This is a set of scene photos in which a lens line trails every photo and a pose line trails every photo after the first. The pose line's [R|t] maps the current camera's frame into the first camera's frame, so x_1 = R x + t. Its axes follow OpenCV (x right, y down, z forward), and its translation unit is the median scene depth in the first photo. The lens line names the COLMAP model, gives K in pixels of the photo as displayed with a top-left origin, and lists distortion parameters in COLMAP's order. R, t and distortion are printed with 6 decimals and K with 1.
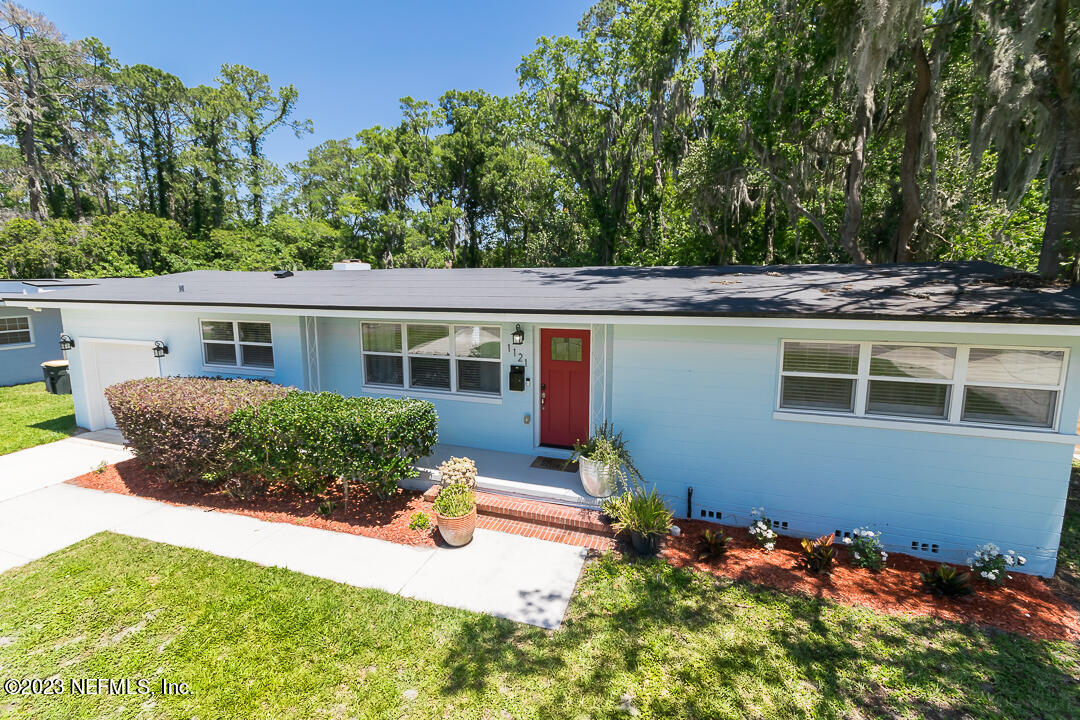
lens RADIAL K [[488.7, 0, 535.5], [0, 488.7, 350.5], [0, 0, 1]] dist [0.003656, -0.002319]
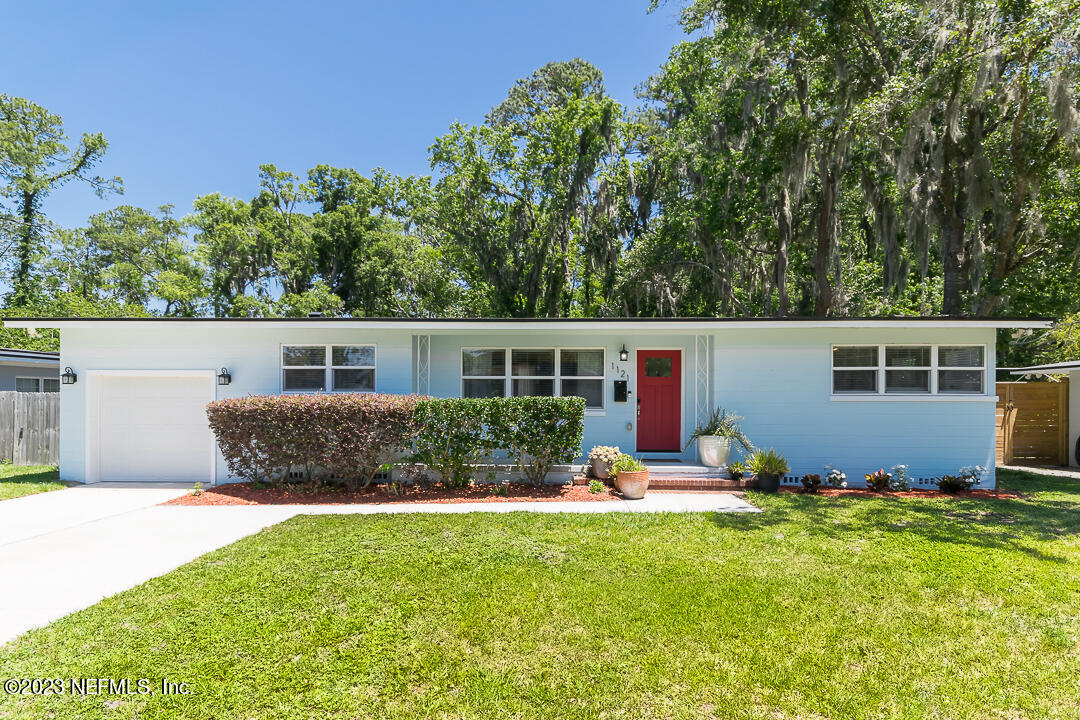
lens RADIAL K [[593.3, 0, 559.8], [0, 593.3, 401.0], [0, 0, 1]] dist [-0.000748, -0.004639]
pose [[0.951438, 0.002296, 0.307832, -0.344234], [0.042811, 0.989268, -0.139697, 0.152520], [-0.304849, 0.146092, 0.941129, -0.164177]]
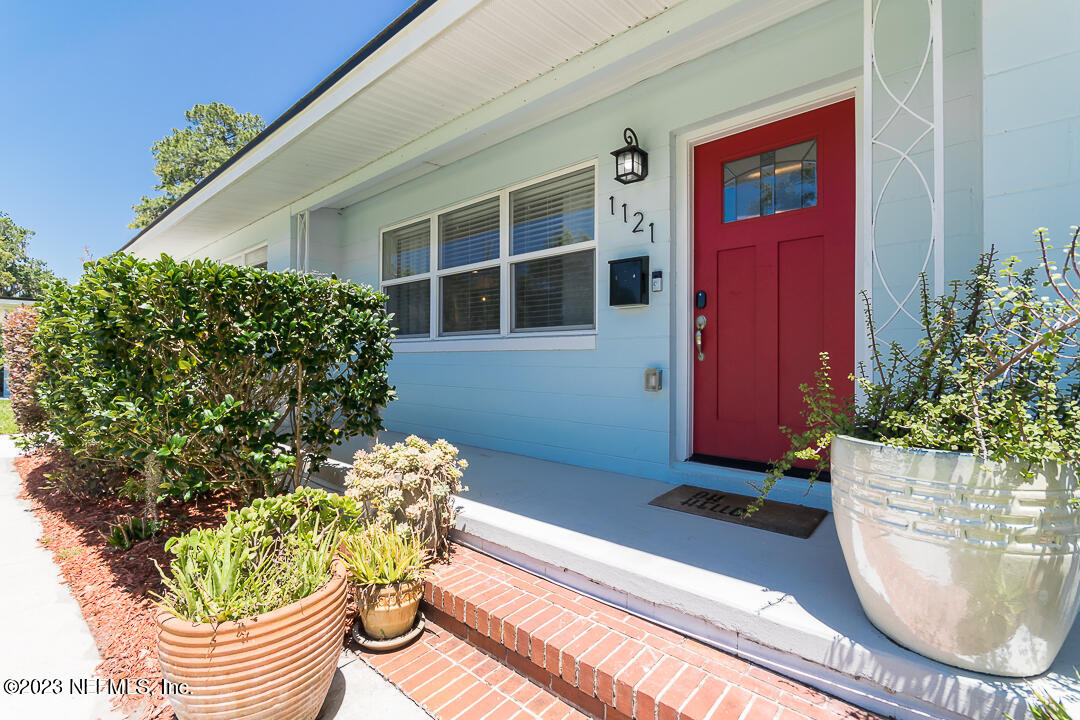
lens RADIAL K [[488.7, 0, 529.4], [0, 488.7, 354.5], [0, 0, 1]] dist [0.003656, -0.002319]
pose [[0.922323, 0.000605, -0.386420, 0.022657], [-0.060599, 0.987852, -0.143095, 0.101587], [0.381639, 0.155396, 0.911155, 0.347296]]
